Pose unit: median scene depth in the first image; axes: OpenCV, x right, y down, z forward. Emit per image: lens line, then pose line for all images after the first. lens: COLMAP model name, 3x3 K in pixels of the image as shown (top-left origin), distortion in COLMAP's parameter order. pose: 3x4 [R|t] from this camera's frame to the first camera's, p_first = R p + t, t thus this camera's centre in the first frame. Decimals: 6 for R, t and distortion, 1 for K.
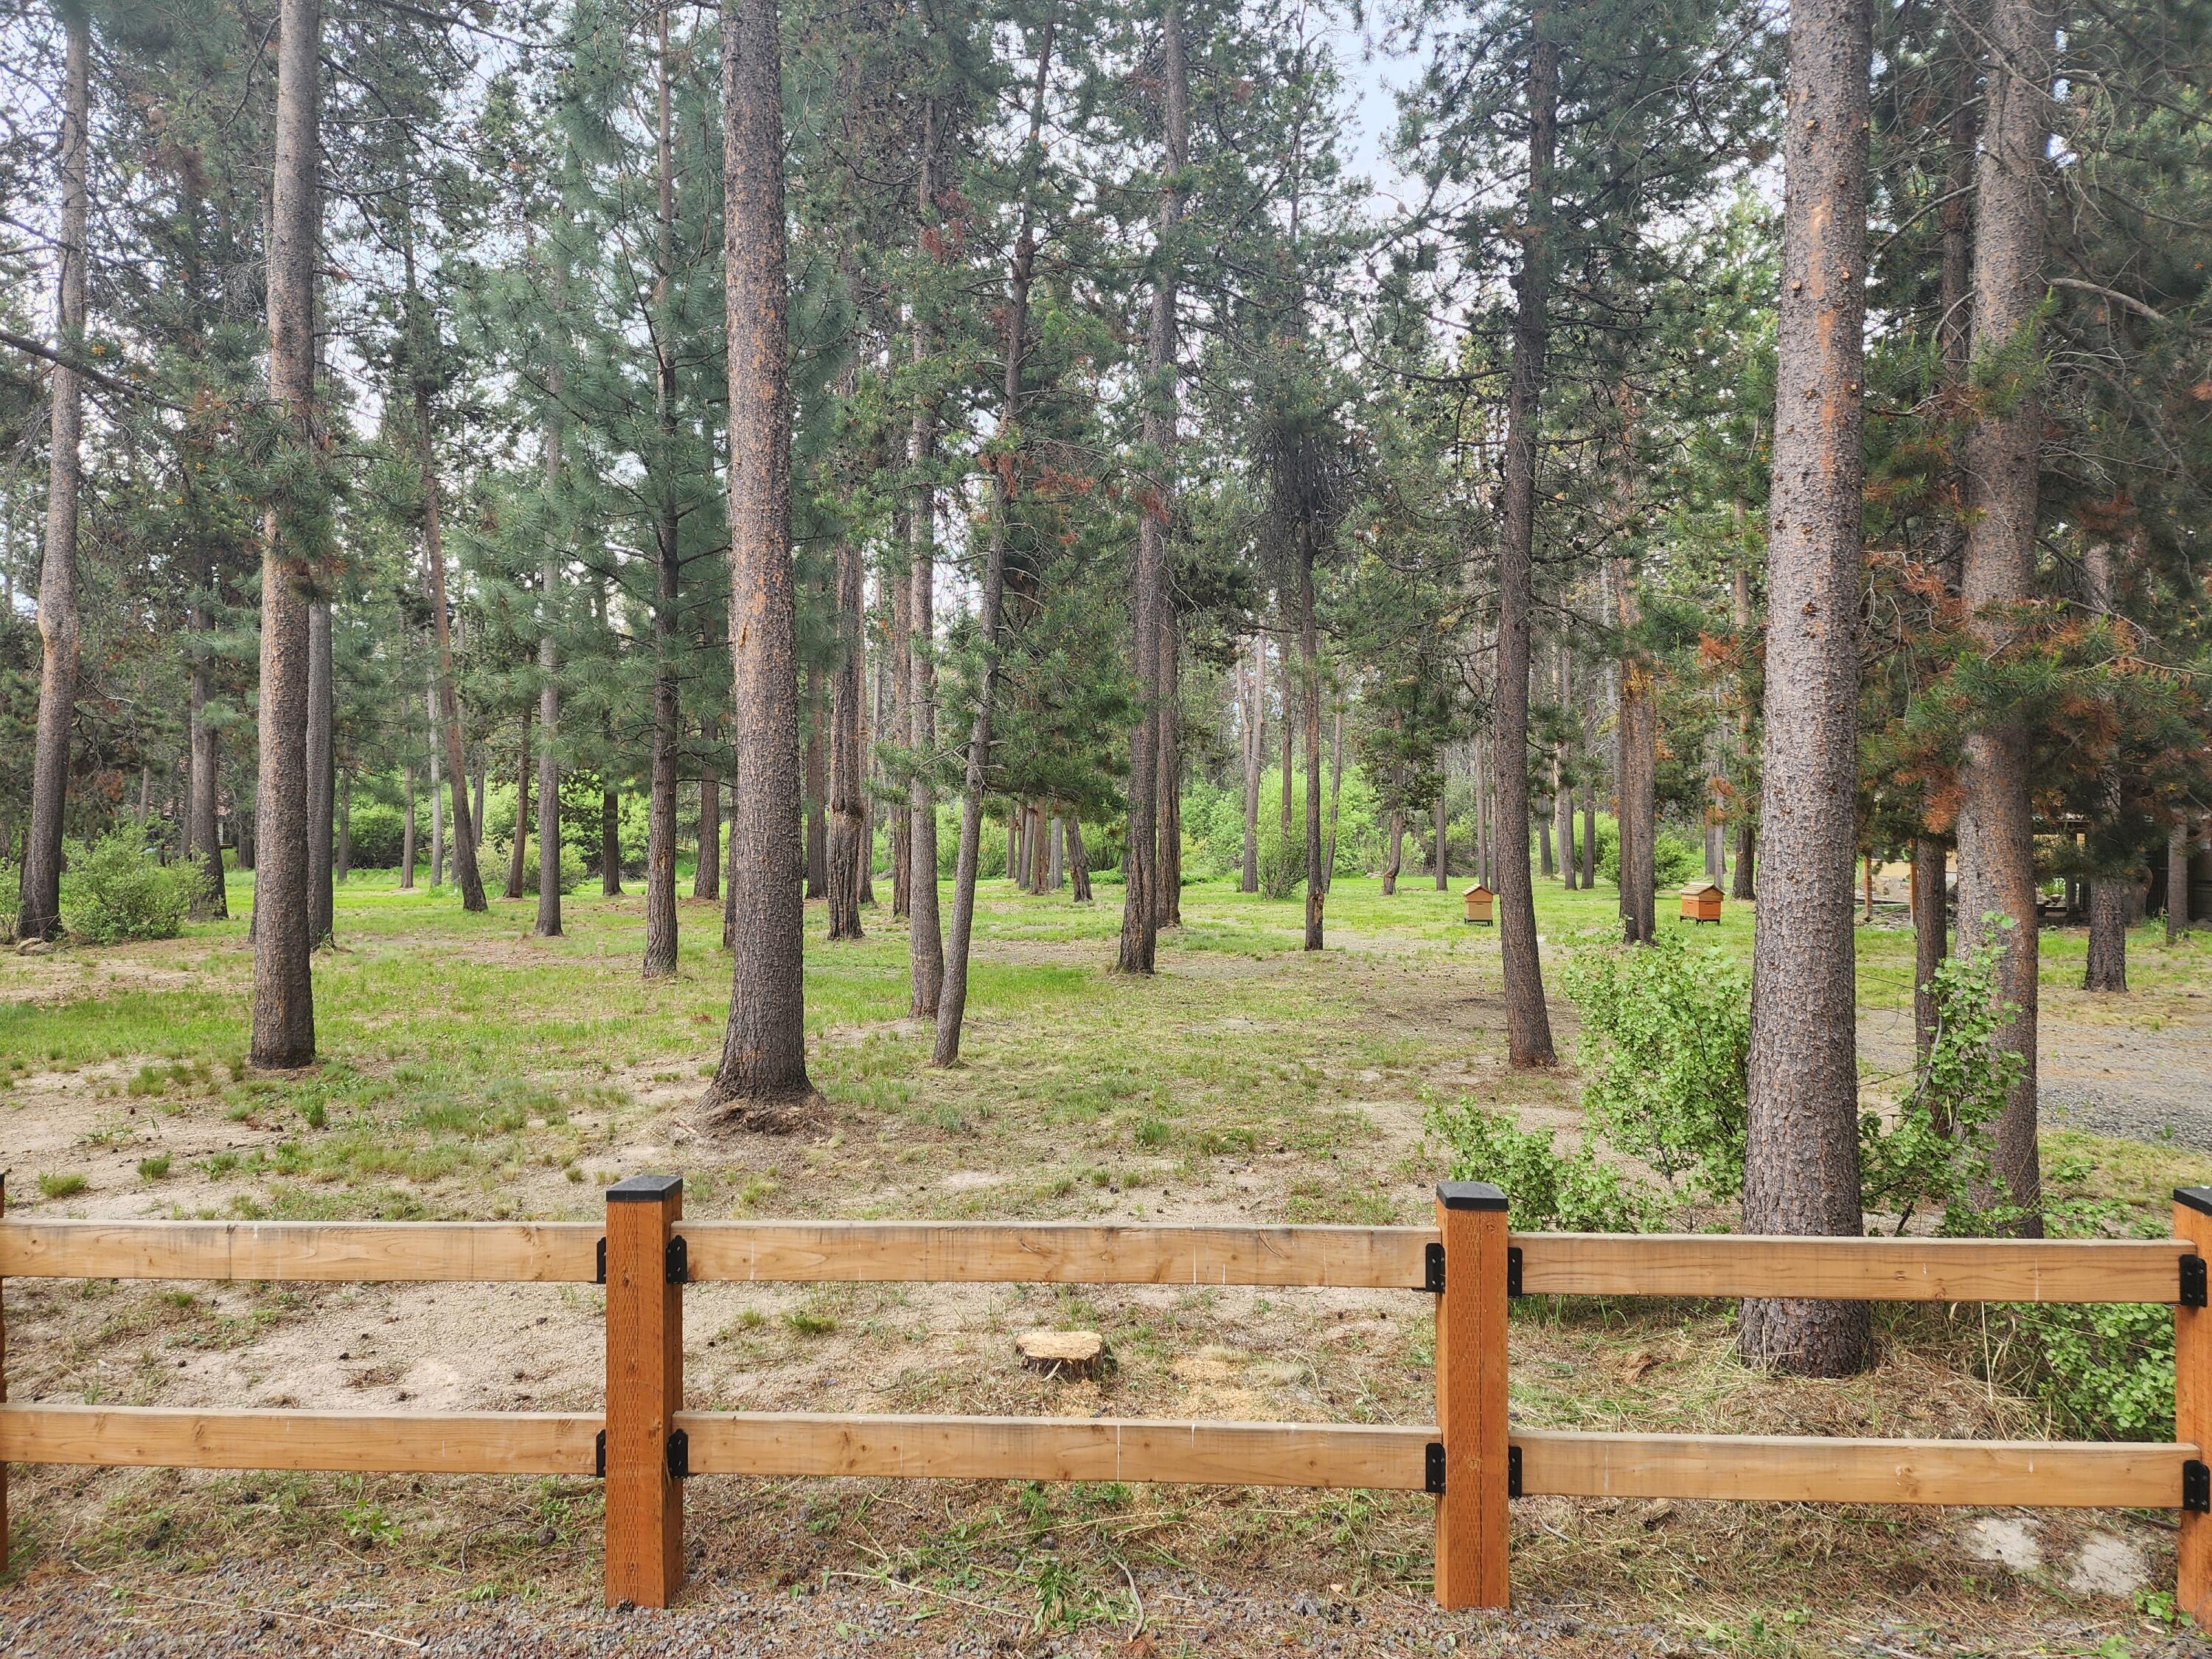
lens RADIAL K [[1471.6, 0, 1113.6], [0, 1471.6, 825.8], [0, 0, 1]] dist [0.000520, -0.001260]
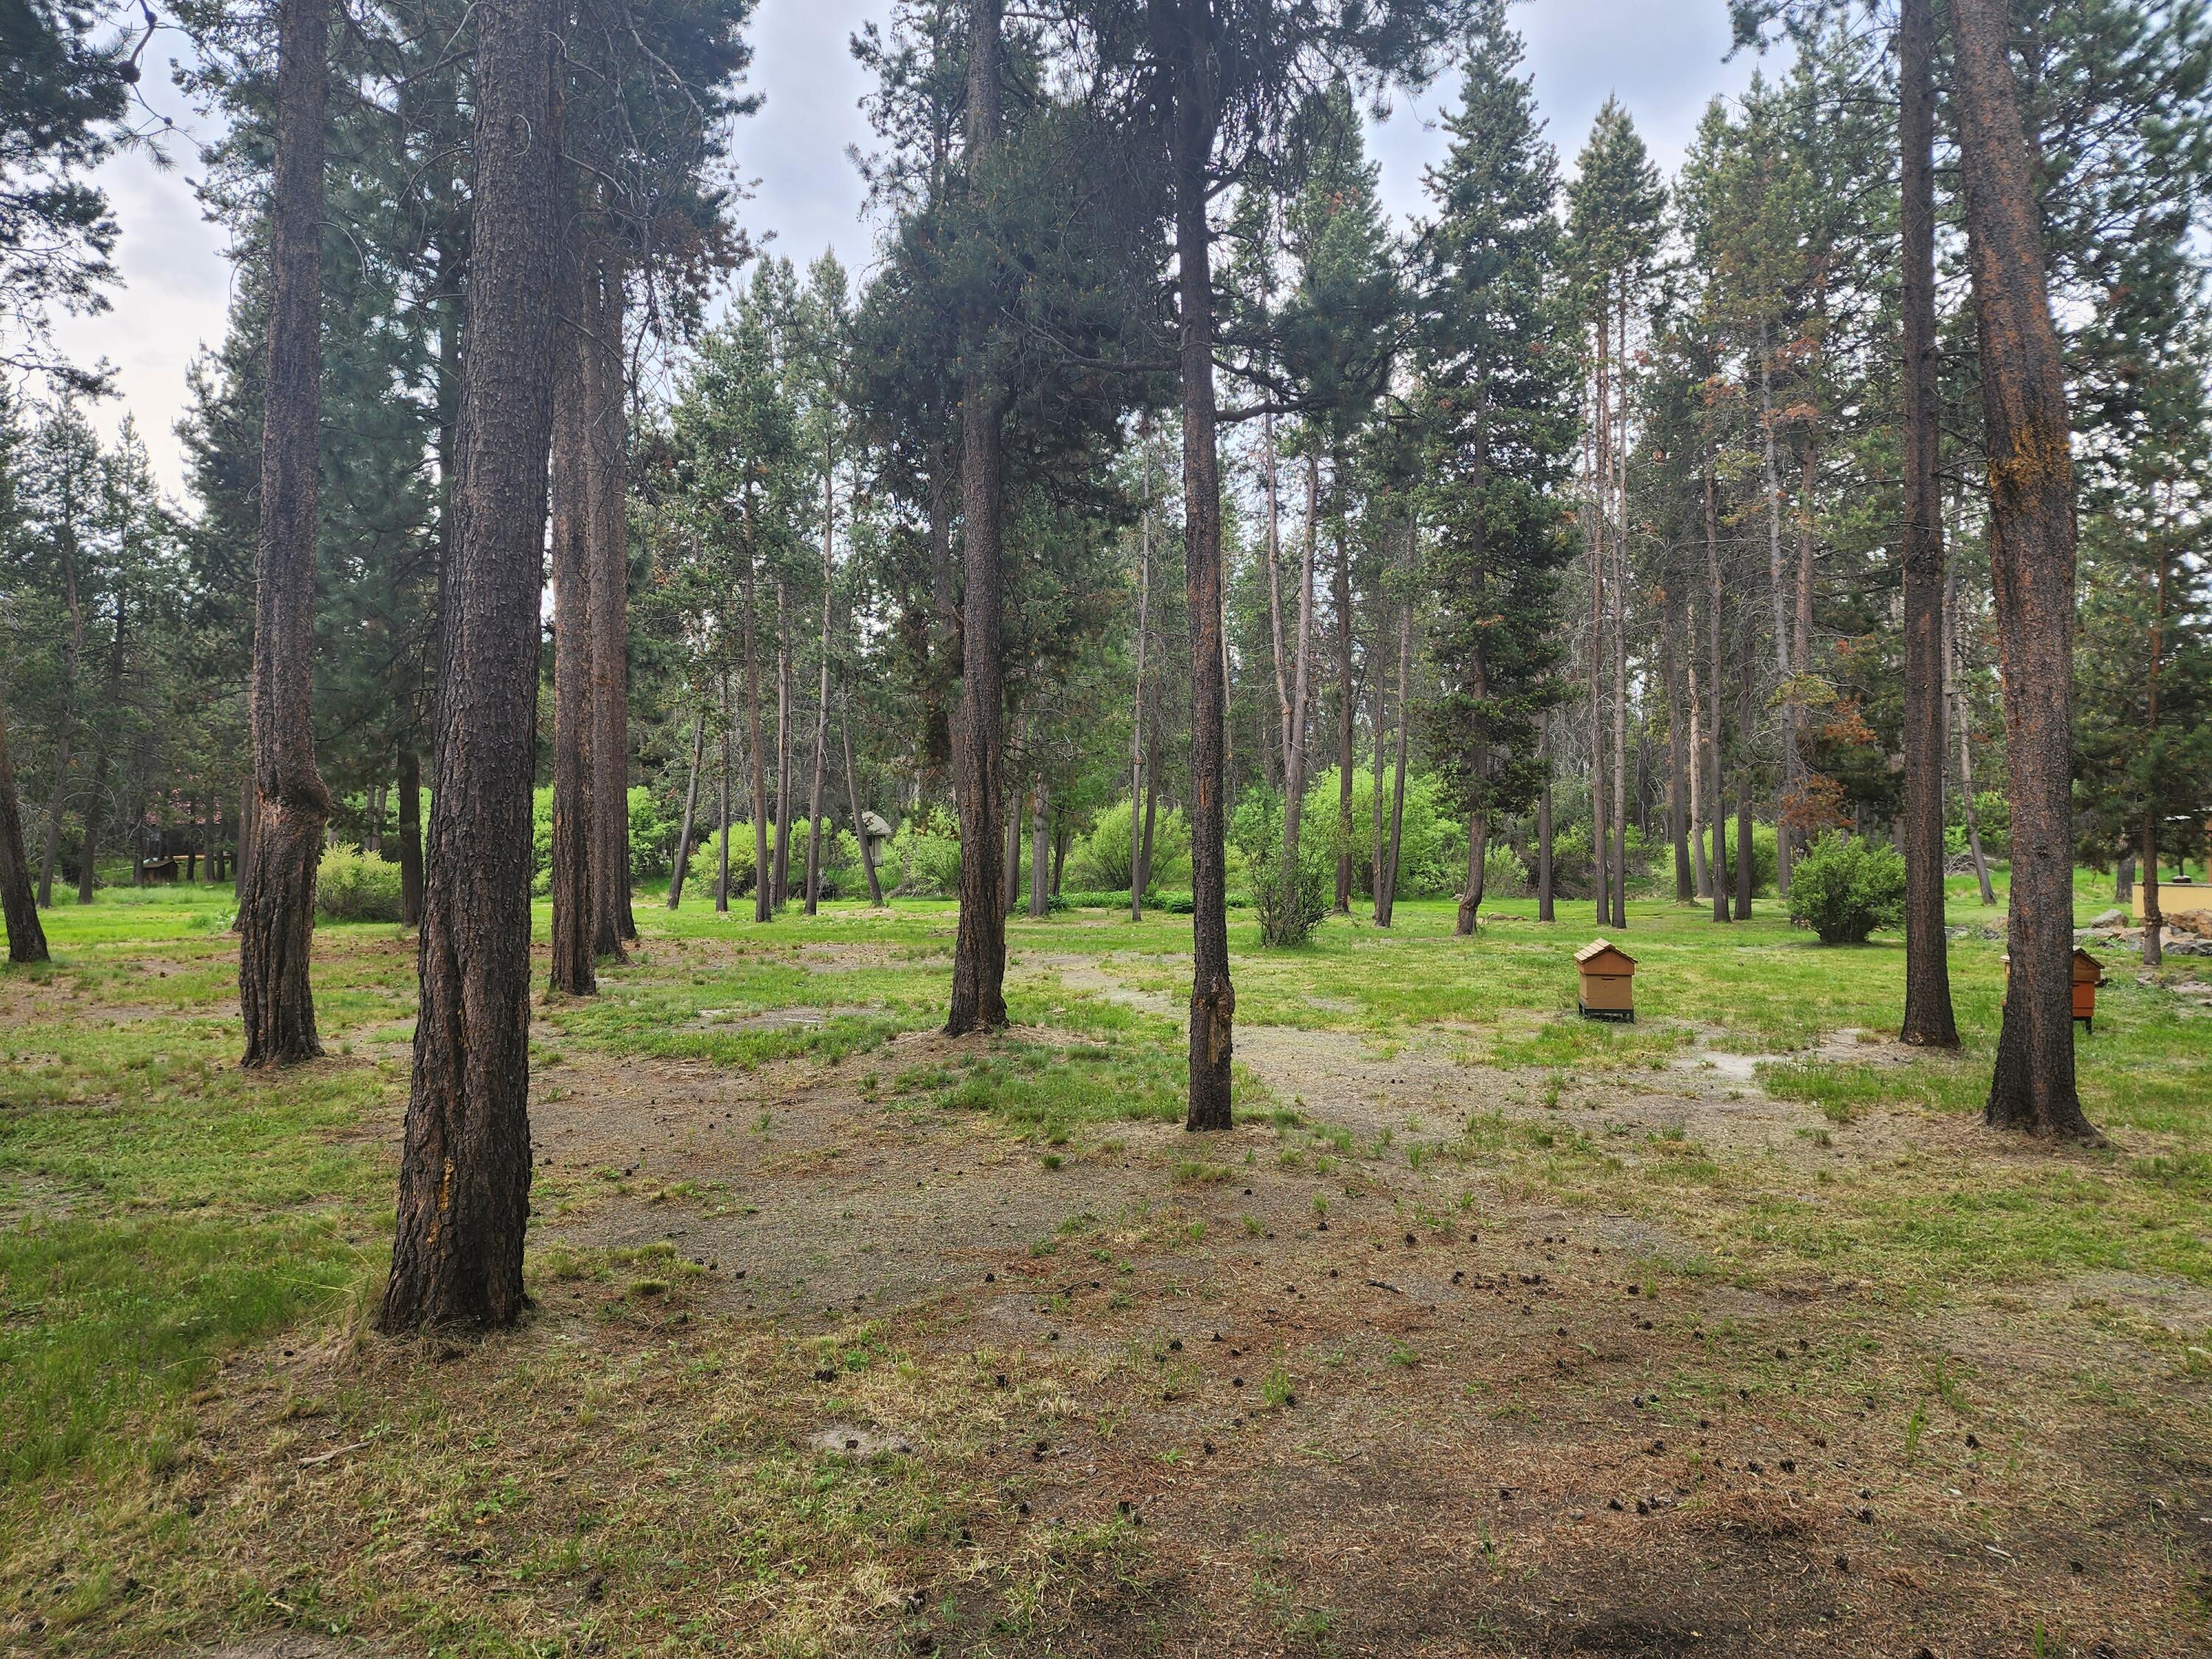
lens RADIAL K [[1471.6, 0, 1096.3], [0, 1471.6, 829.4], [0, 0, 1]] dist [0.000520, -0.001260]
pose [[0.996705, -0.001527, -0.081101, 0.052180], [0.001038, 0.999981, -0.006068, 0.001178], [0.081108, 0.005964, 0.996687, 0.219779]]
